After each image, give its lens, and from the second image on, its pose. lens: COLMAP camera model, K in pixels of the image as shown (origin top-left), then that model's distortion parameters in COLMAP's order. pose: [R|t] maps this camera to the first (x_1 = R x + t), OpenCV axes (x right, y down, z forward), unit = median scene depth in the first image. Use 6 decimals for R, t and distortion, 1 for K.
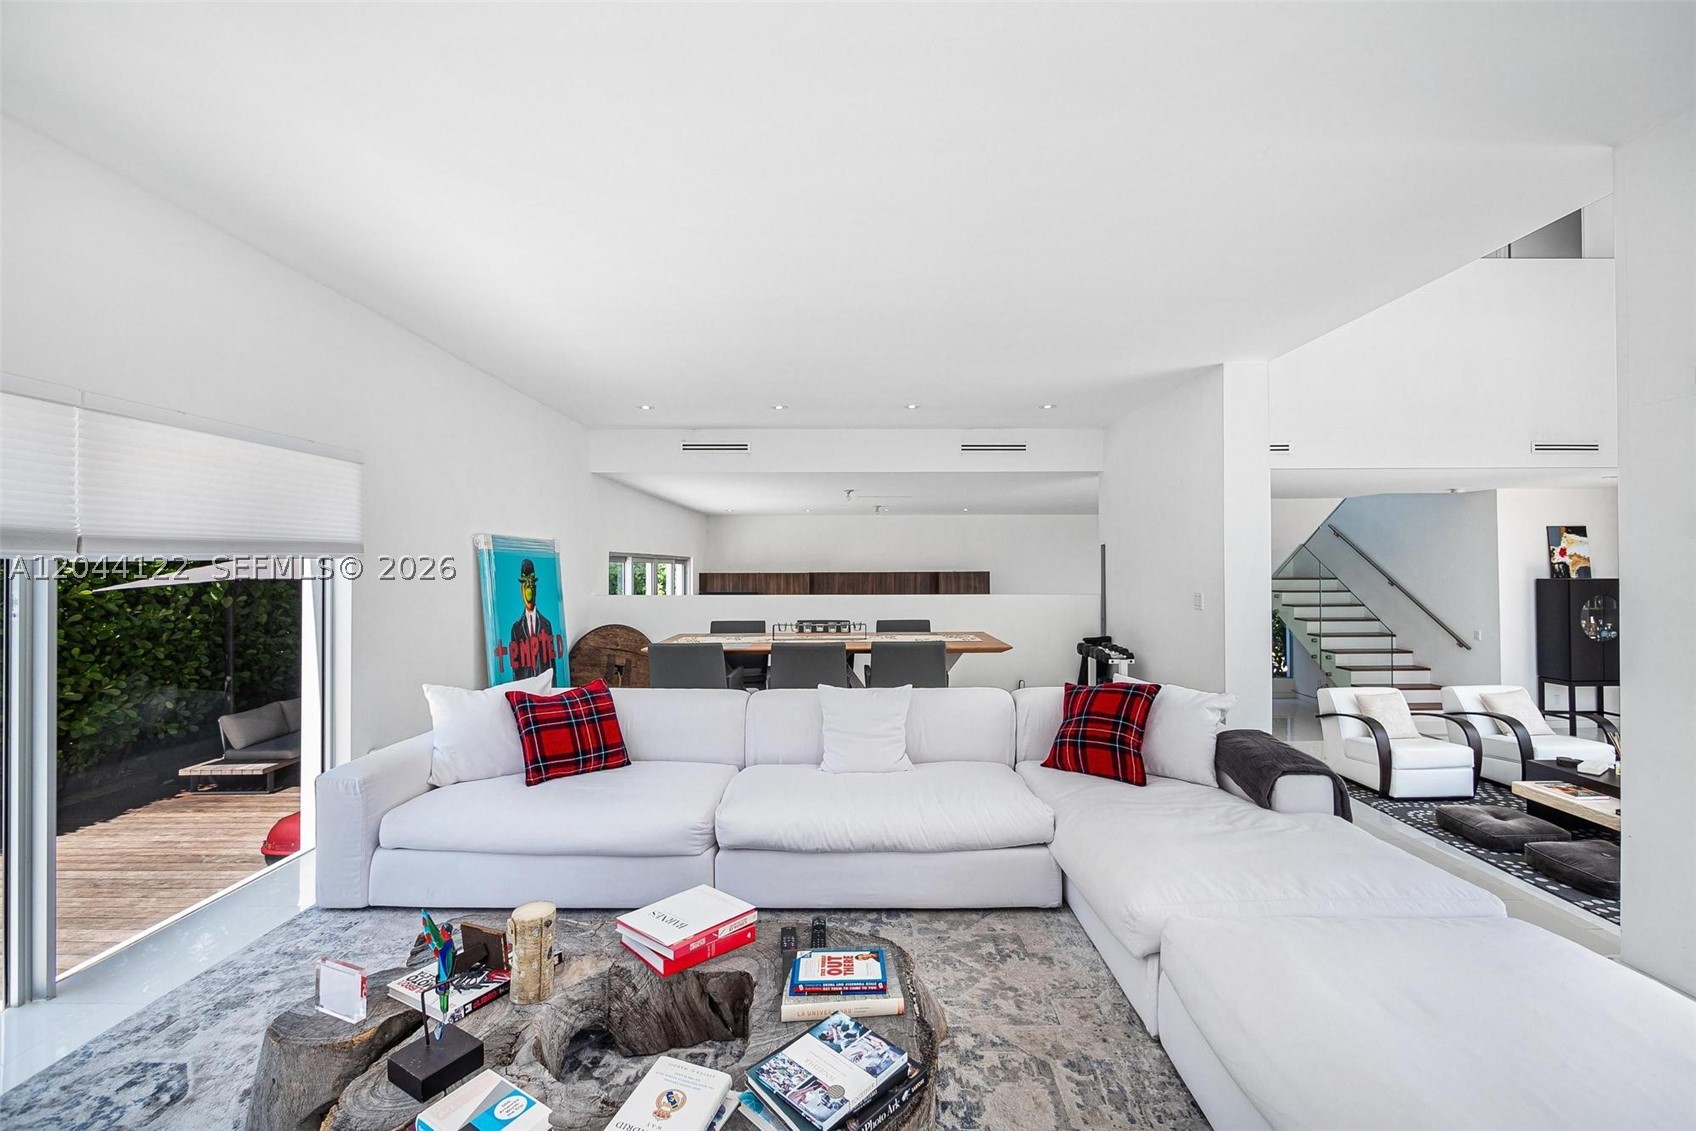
lens RADIAL K [[693.9, 0, 847.7], [0, 693.9, 555.0], [0, 0, 1]] dist [-0.004059, 0.000654]
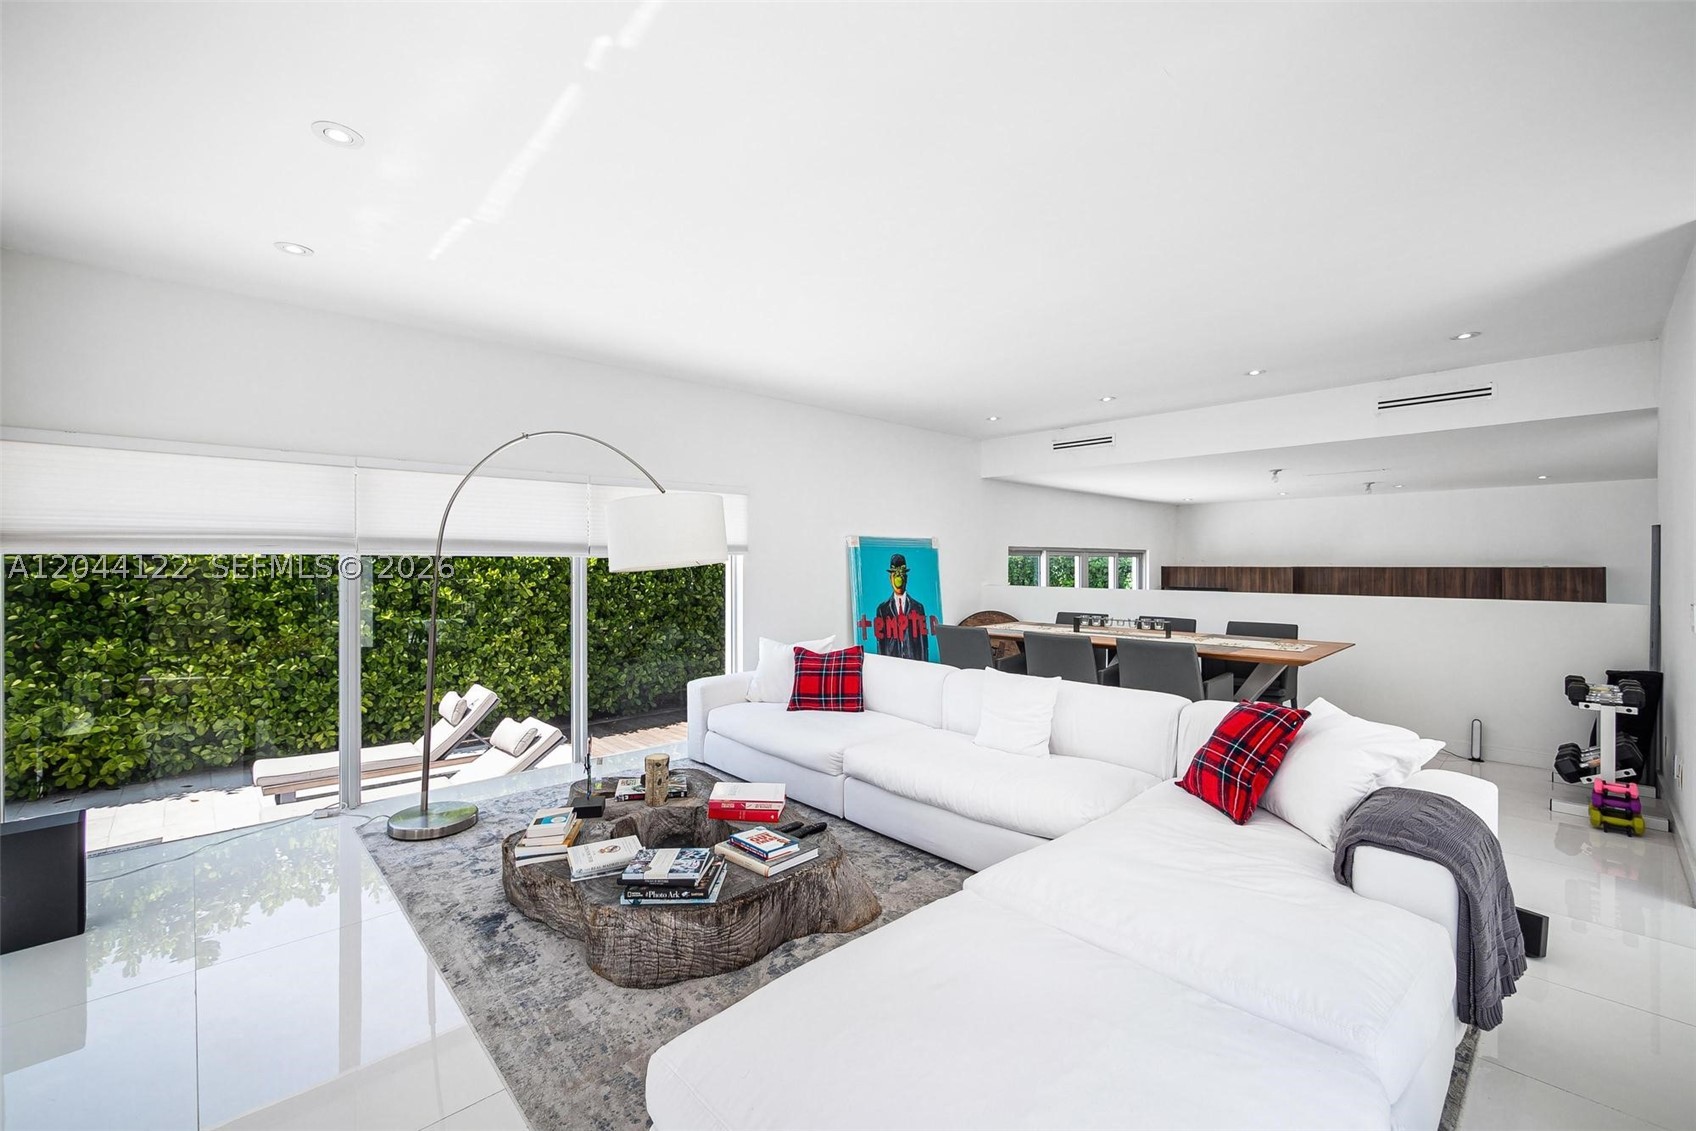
lens RADIAL K [[693.9, 0, 838.7], [0, 693.9, 549.5], [0, 0, 1]] dist [-0.004059, 0.000654]
pose [[0.684000, -0.011091, -0.729398, 0.413271], [0.012550, 0.999915, -0.003436, 0.000240], [0.729374, -0.006804, 0.684081, 0.048956]]
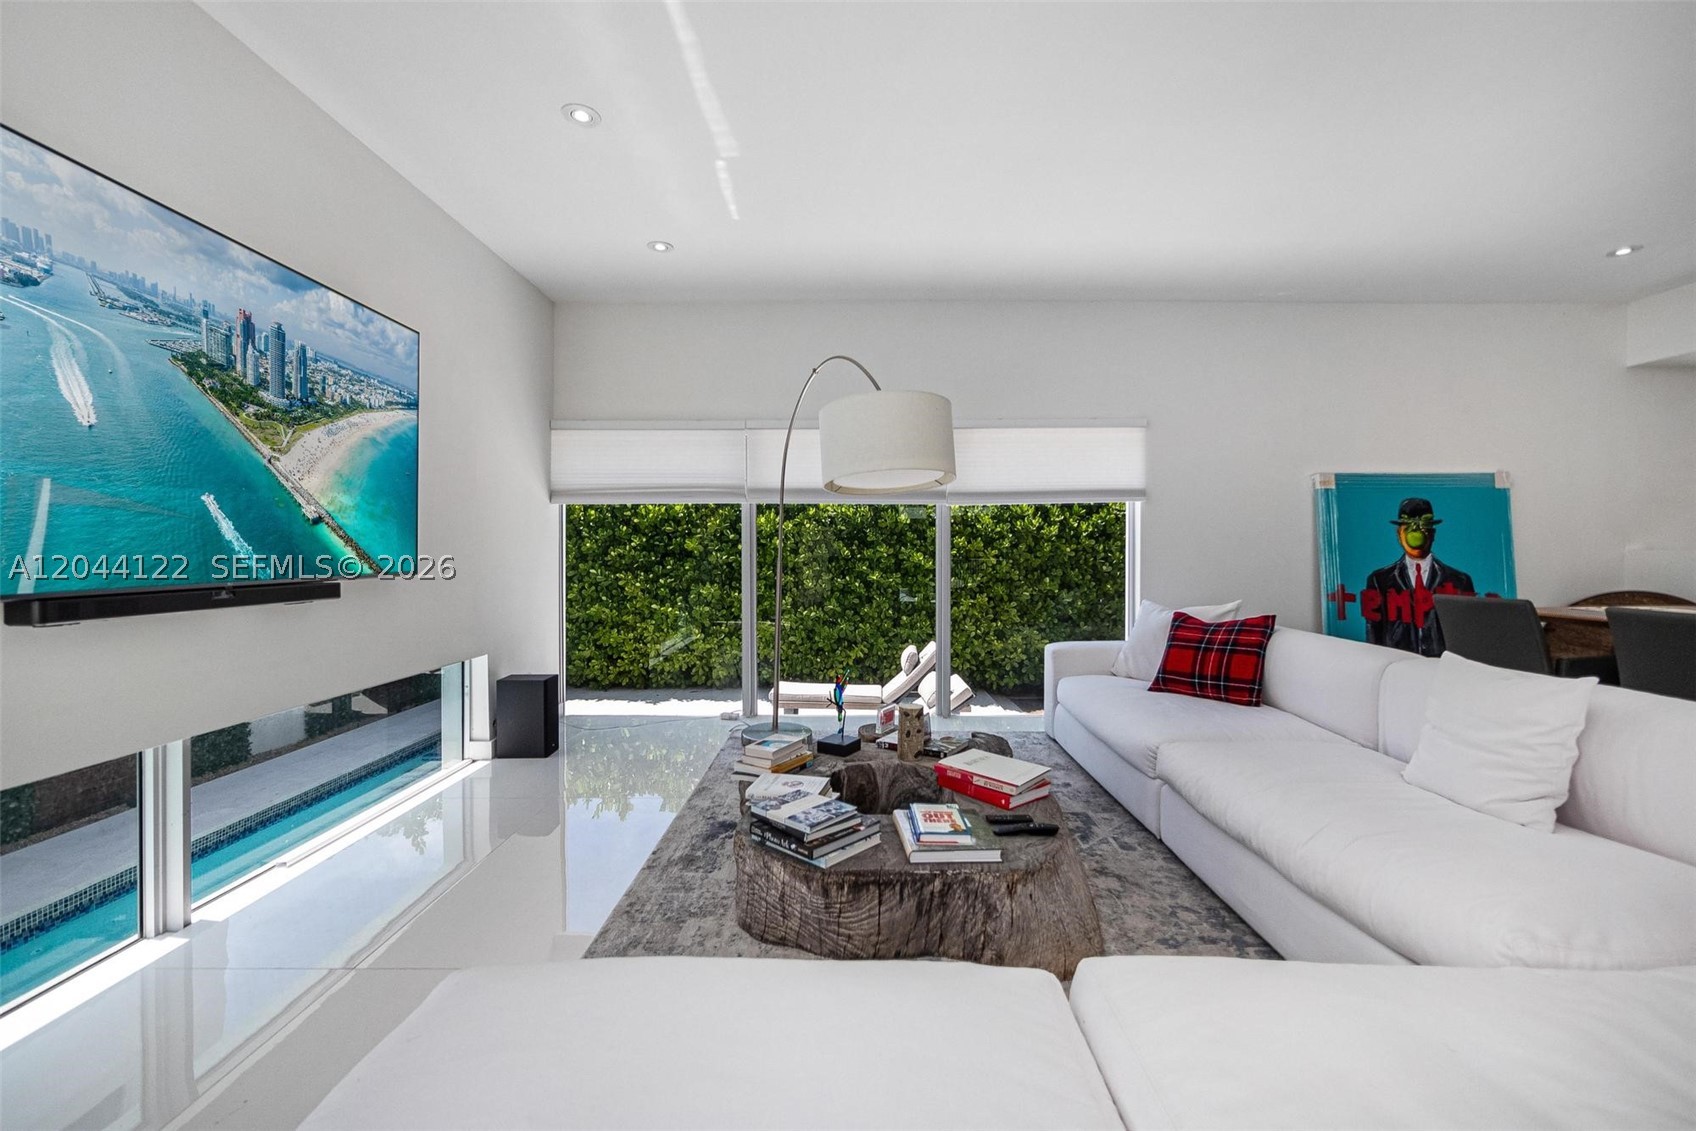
lens RADIAL K [[693.9, 0, 845.7], [0, 693.9, 551.7], [0, 0, 1]] dist [-0.004059, 0.000654]
pose [[0.012384, 0.008870, -0.999884, 0.395353], [0.017413, 0.999807, 0.009085, 0.054534], [0.999772, -0.017524, 0.012227, 0.303580]]
